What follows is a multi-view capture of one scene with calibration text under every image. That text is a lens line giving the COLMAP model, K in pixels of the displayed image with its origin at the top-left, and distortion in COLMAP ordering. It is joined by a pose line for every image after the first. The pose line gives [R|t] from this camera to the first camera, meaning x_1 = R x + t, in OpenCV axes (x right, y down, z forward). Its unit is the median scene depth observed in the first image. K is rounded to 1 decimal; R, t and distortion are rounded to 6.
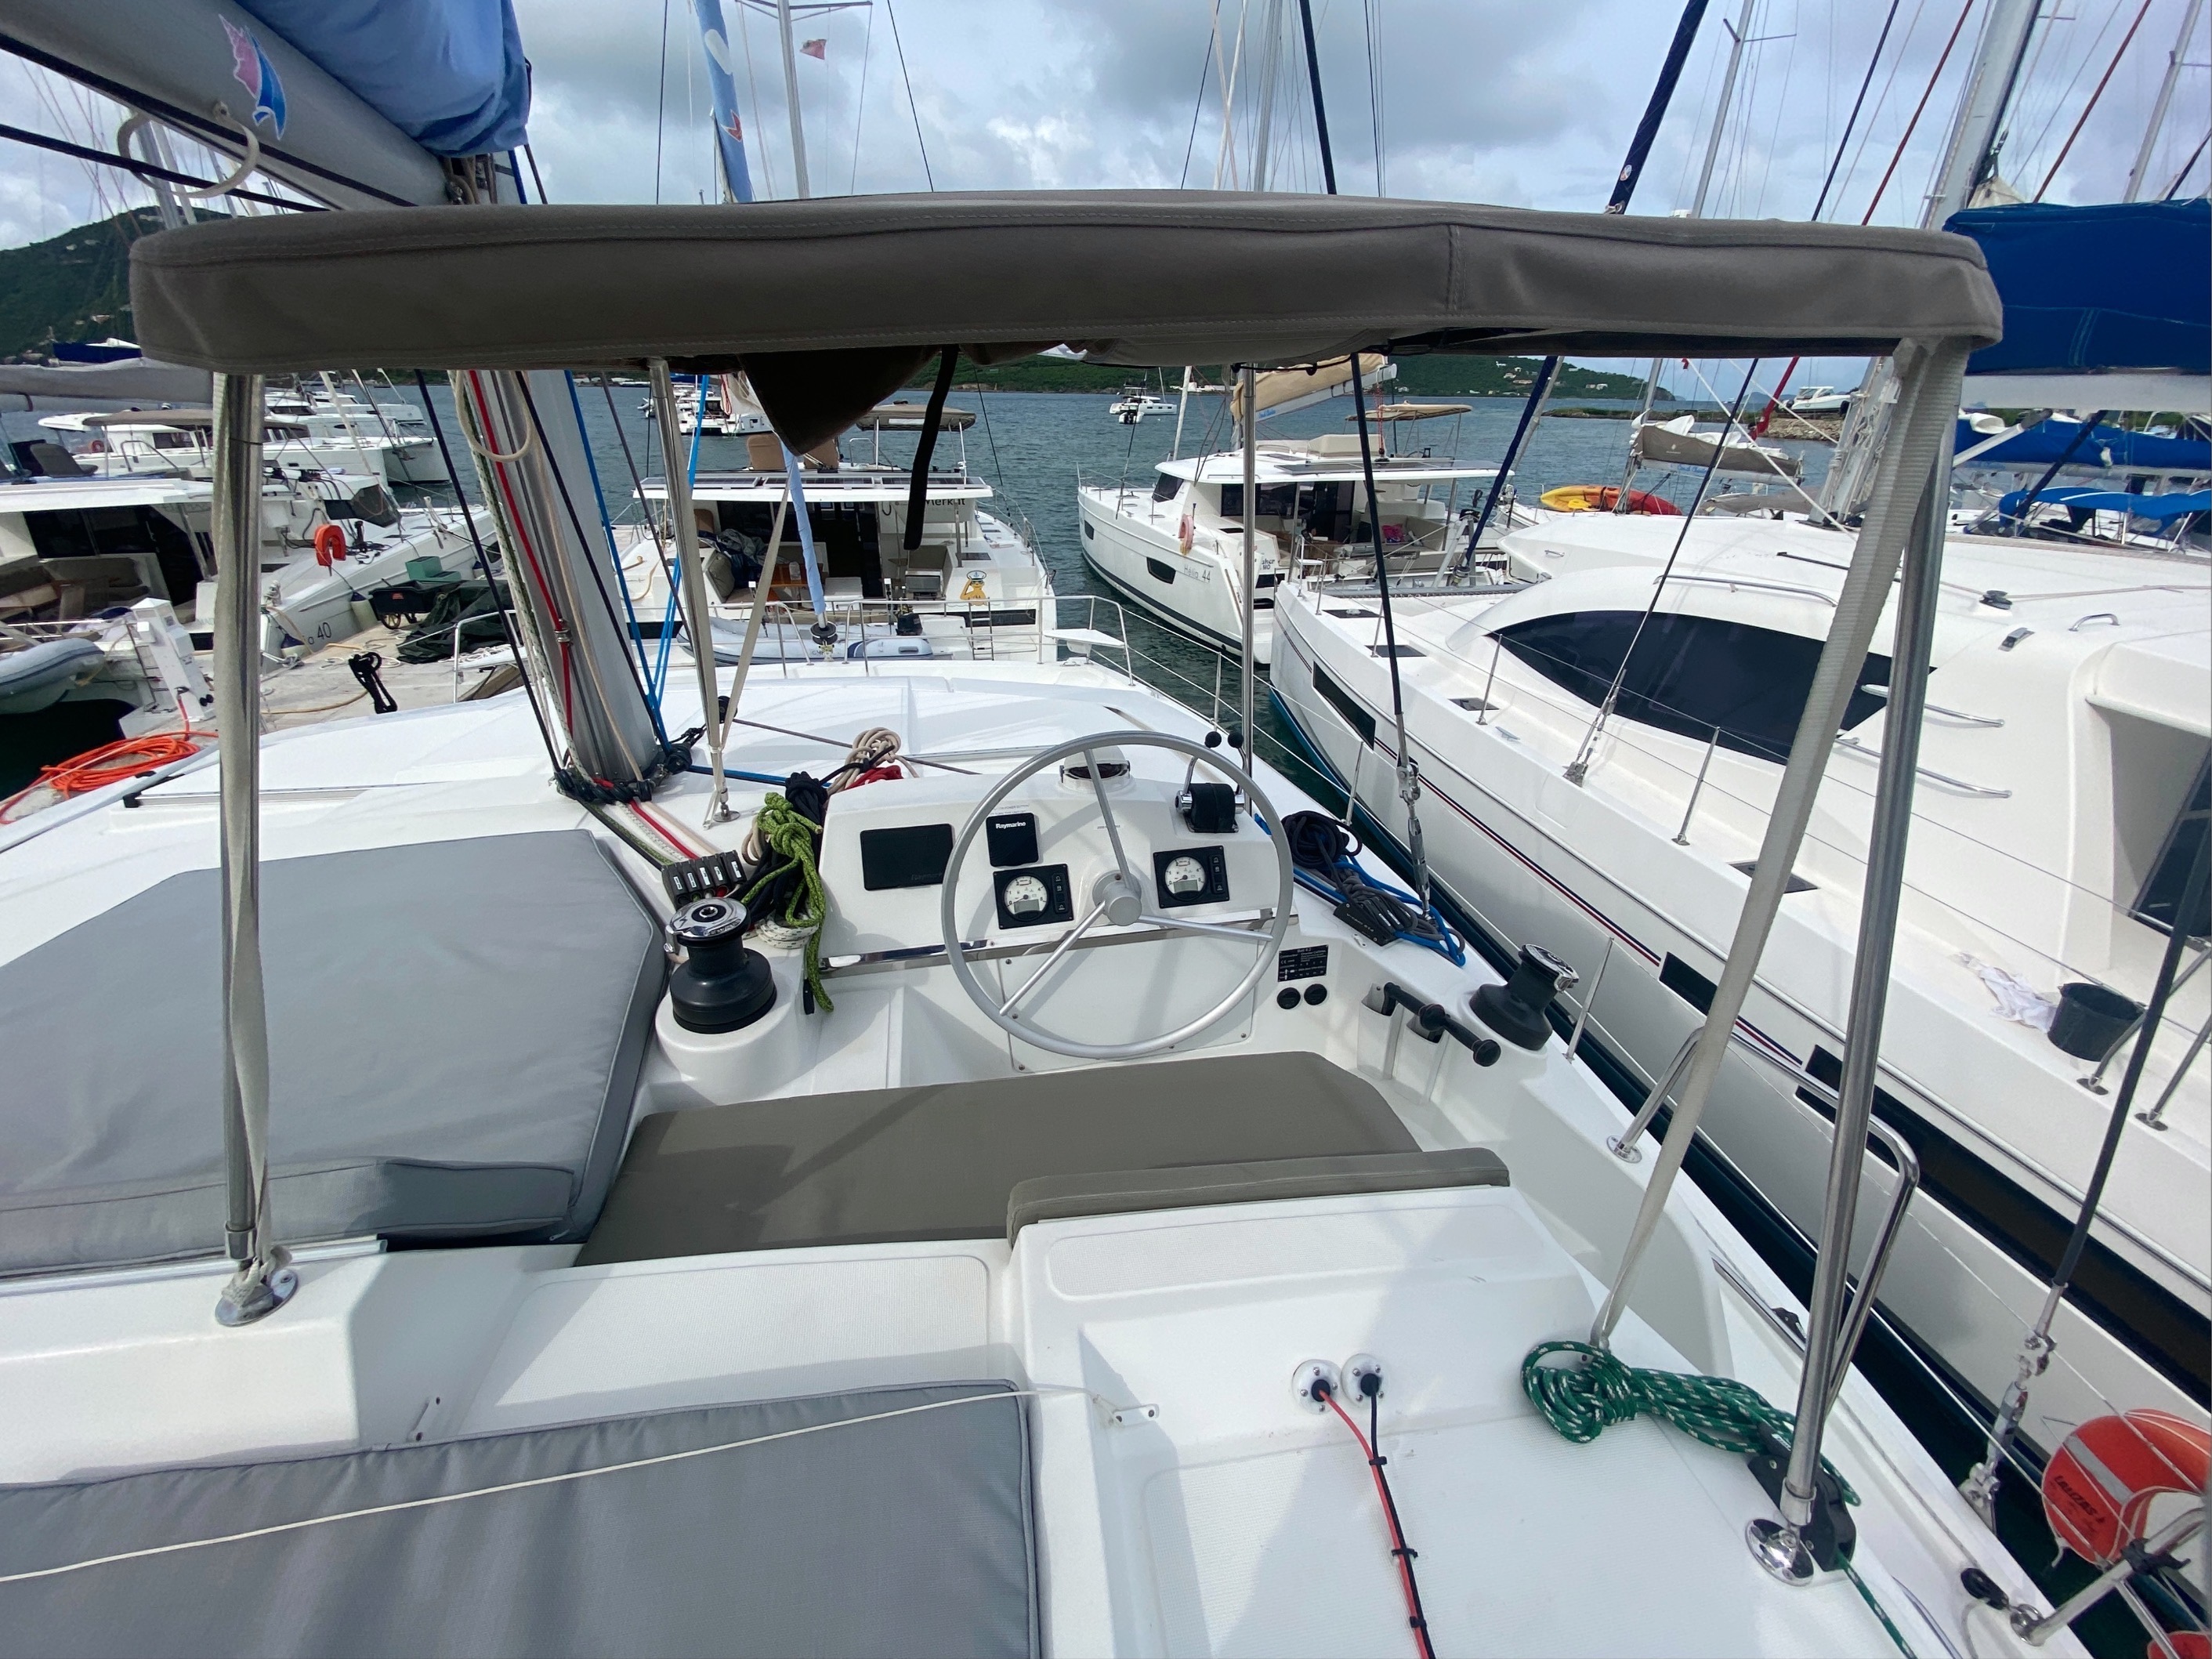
lens RADIAL K [[887.4, 0, 1120.3], [0, 887.4, 860.2], [0, 0, 1]] dist [-0.002107, -0.011155]
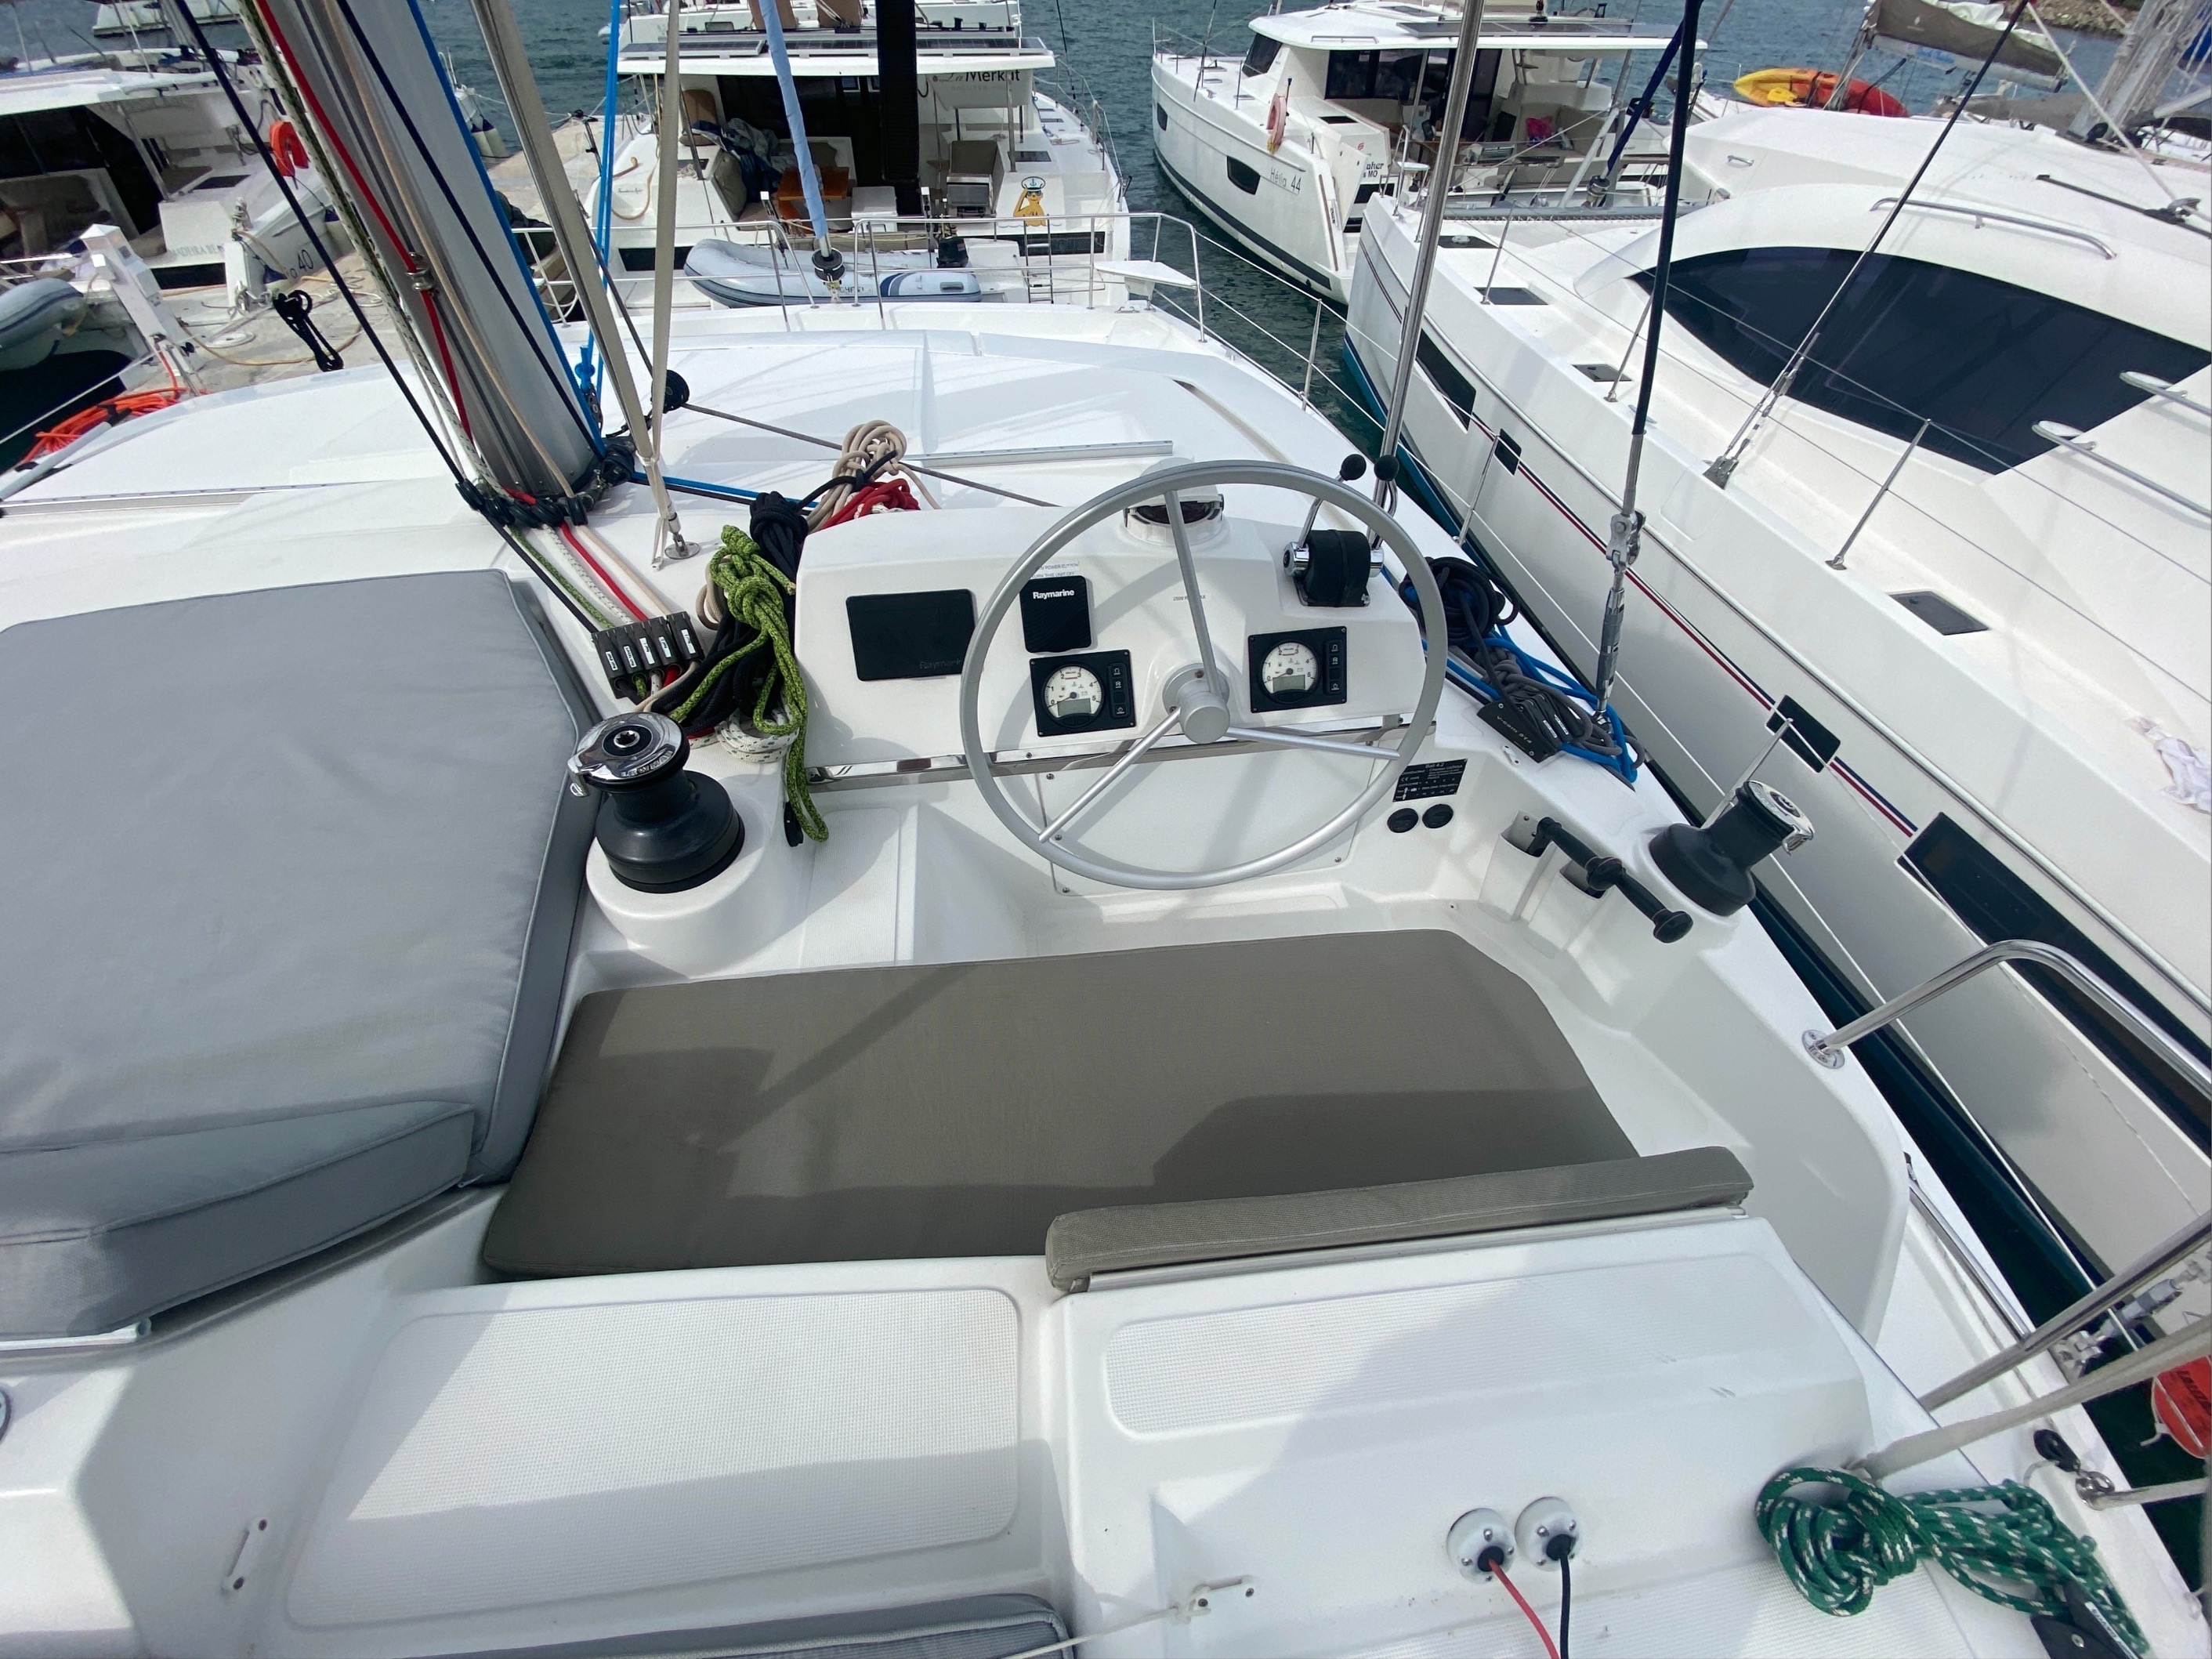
lens RADIAL K [[903.4, 0, 1119.3], [0, 903.4, 878.5], [0, 0, 1]] dist [0.007435, -0.012810]
pose [[0.998166, 0.042427, -0.043172, -0.028208], [-0.025359, 0.940737, 0.338187, -0.068226], [0.054962, -0.336472, 0.940088, 0.232808]]
